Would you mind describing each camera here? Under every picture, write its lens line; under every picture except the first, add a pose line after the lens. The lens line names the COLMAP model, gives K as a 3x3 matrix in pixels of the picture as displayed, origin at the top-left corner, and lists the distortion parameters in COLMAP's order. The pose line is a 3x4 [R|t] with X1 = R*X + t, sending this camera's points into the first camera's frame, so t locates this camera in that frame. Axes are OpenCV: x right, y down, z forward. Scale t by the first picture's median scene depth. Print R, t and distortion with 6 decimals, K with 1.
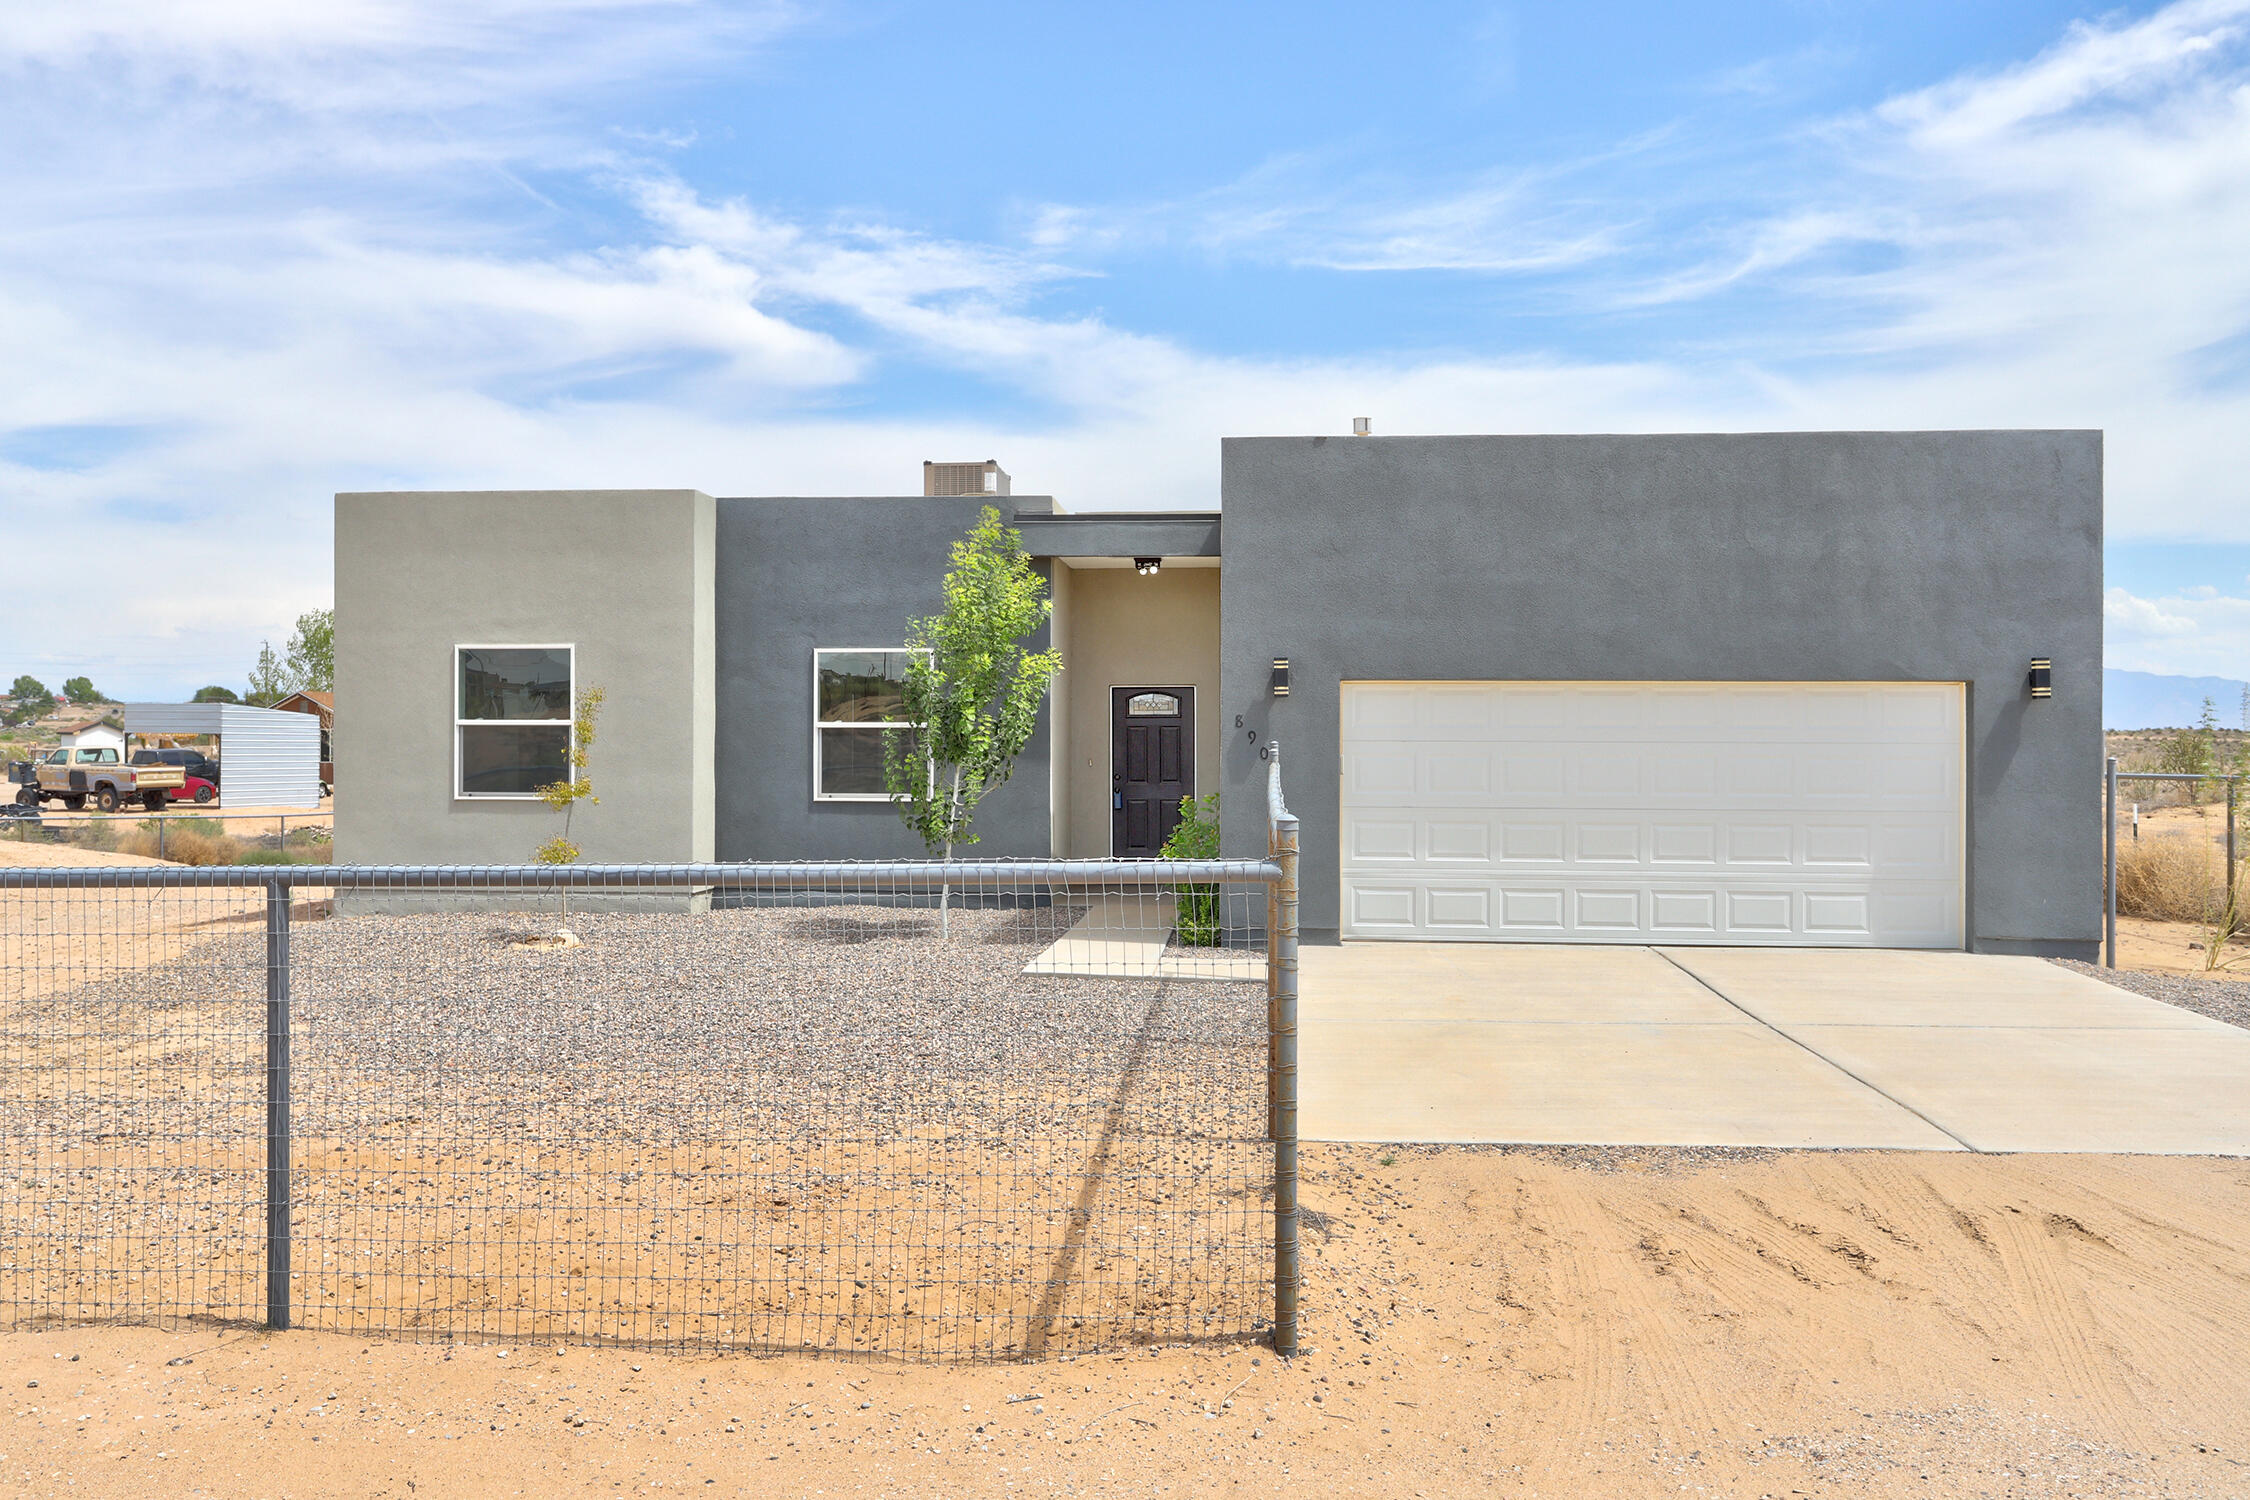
lens RADIAL K [[1757.9, 0, 1106.9], [0, 1757.9, 745.9], [0, 0, 1]] dist [-0.012523, 0.011525]
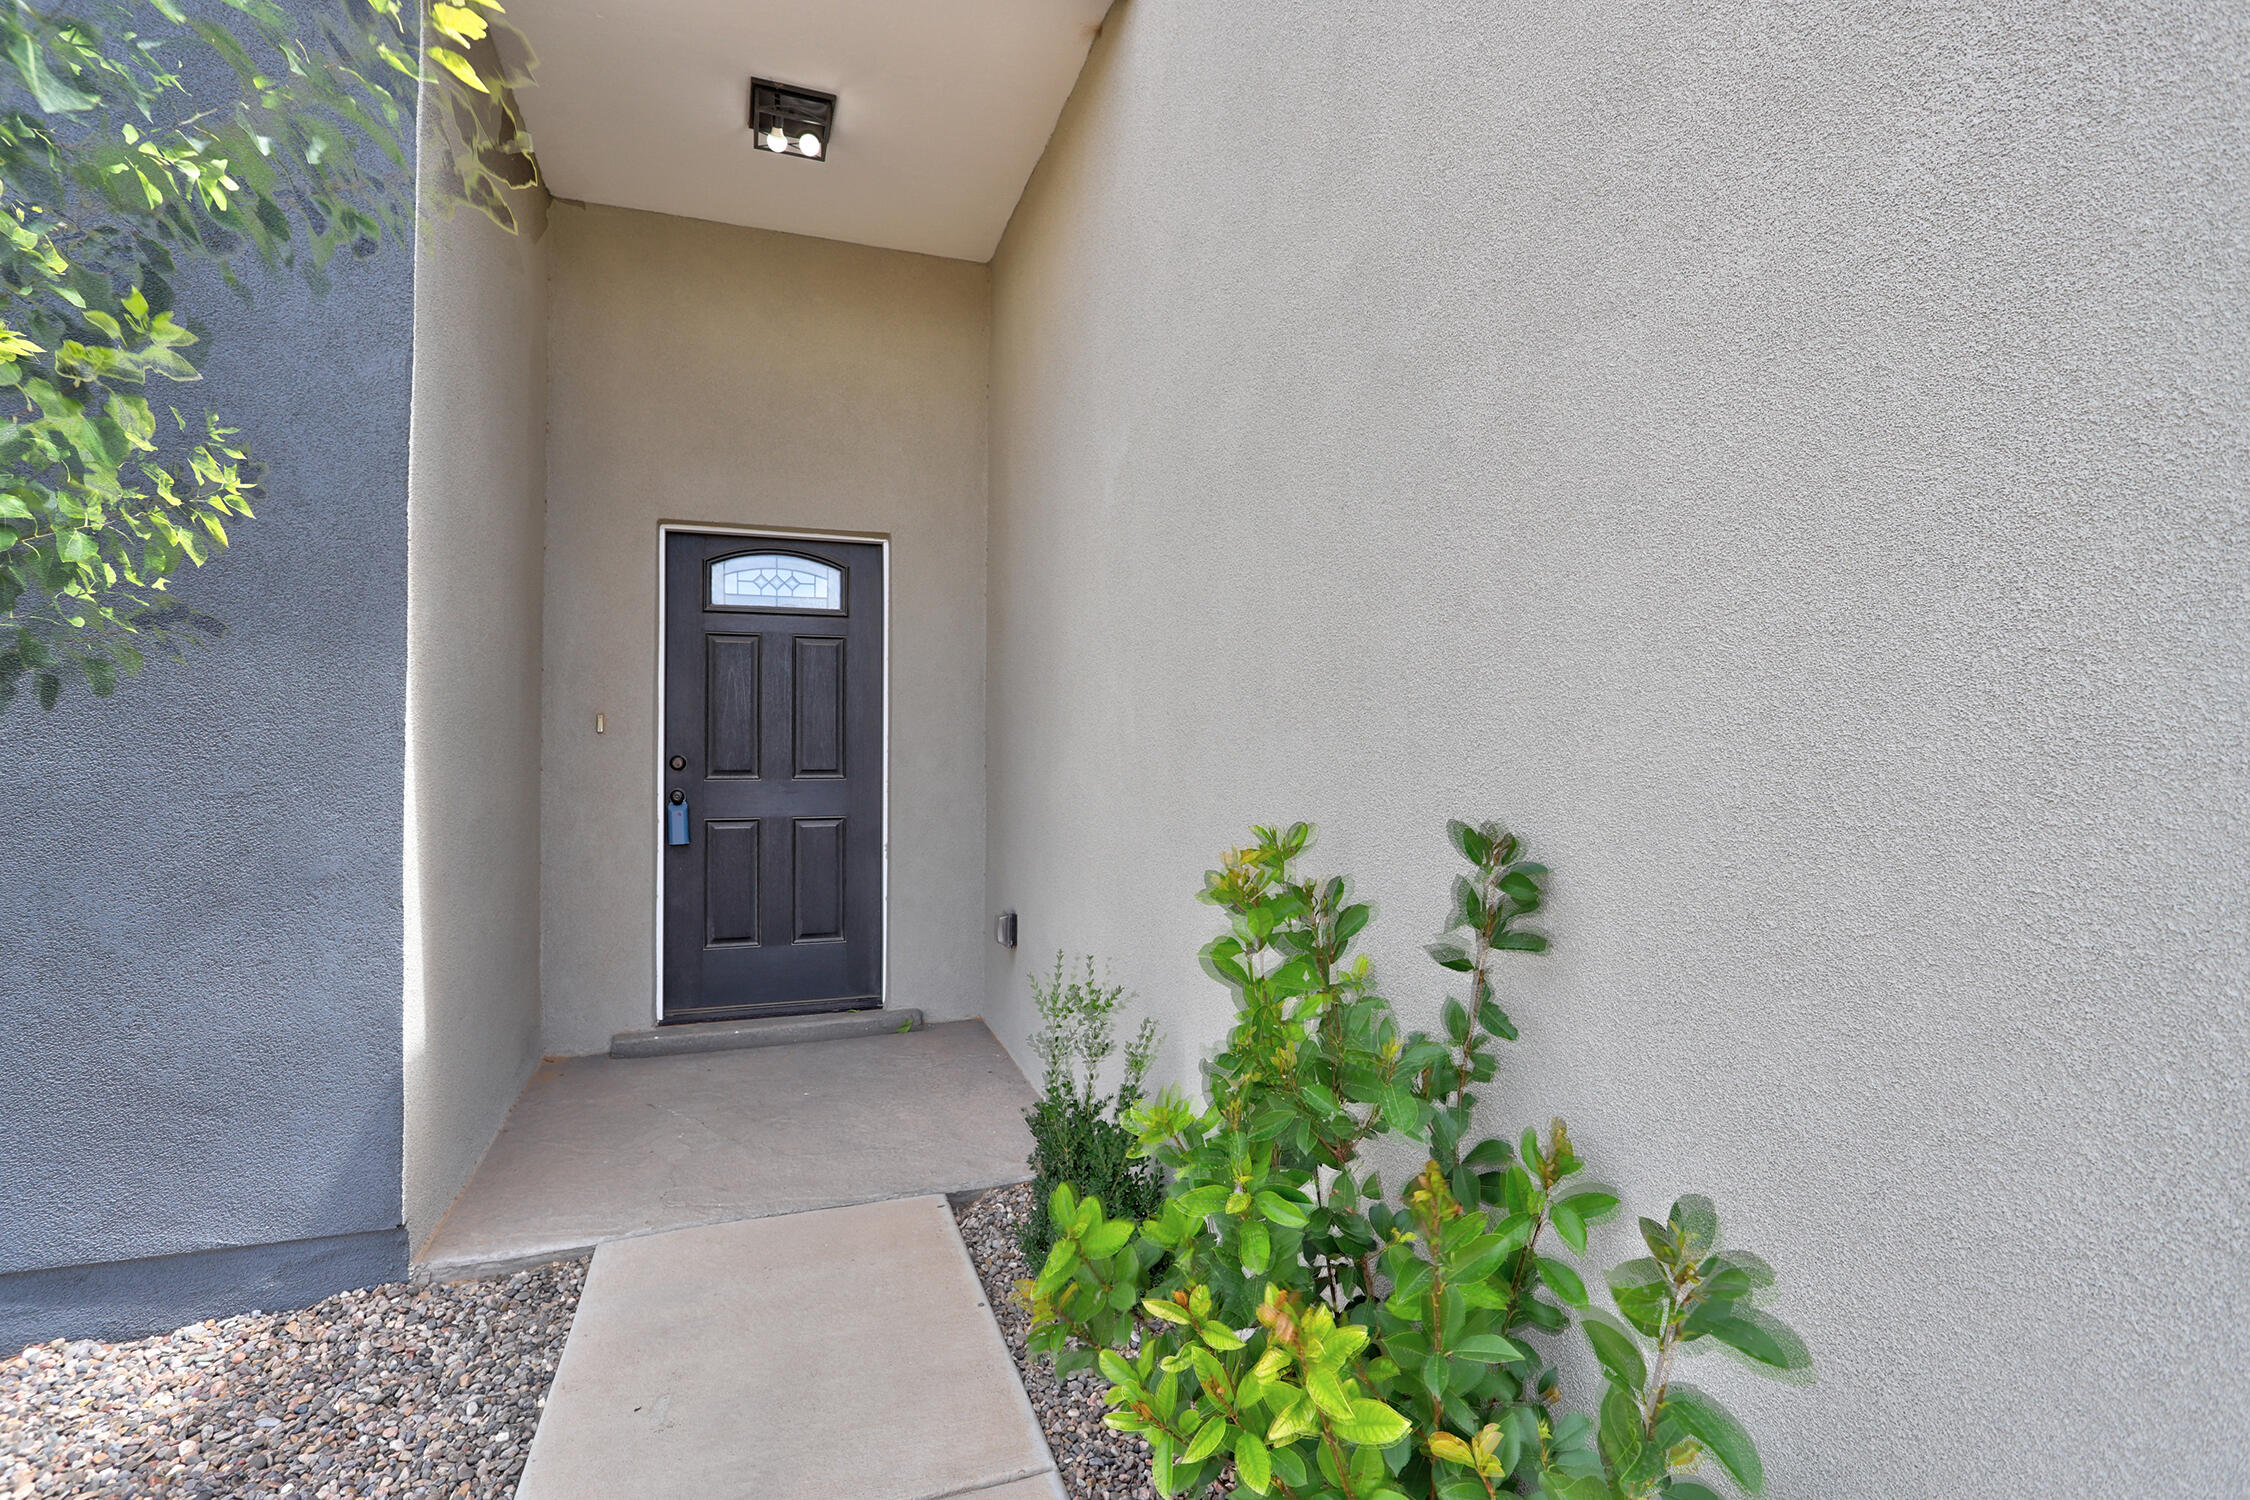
lens RADIAL K [[1065.4, 0, 1117.0], [0, 1065.4, 745.2], [0, 0, 1]] dist [-0.013665, 0.007696]
pose [[0.899775, -0.003414, 0.436340, -0.009086], [0.007259, 0.999948, -0.007145, 0.016006], [-0.436293, 0.009597, 0.899753, 0.752037]]
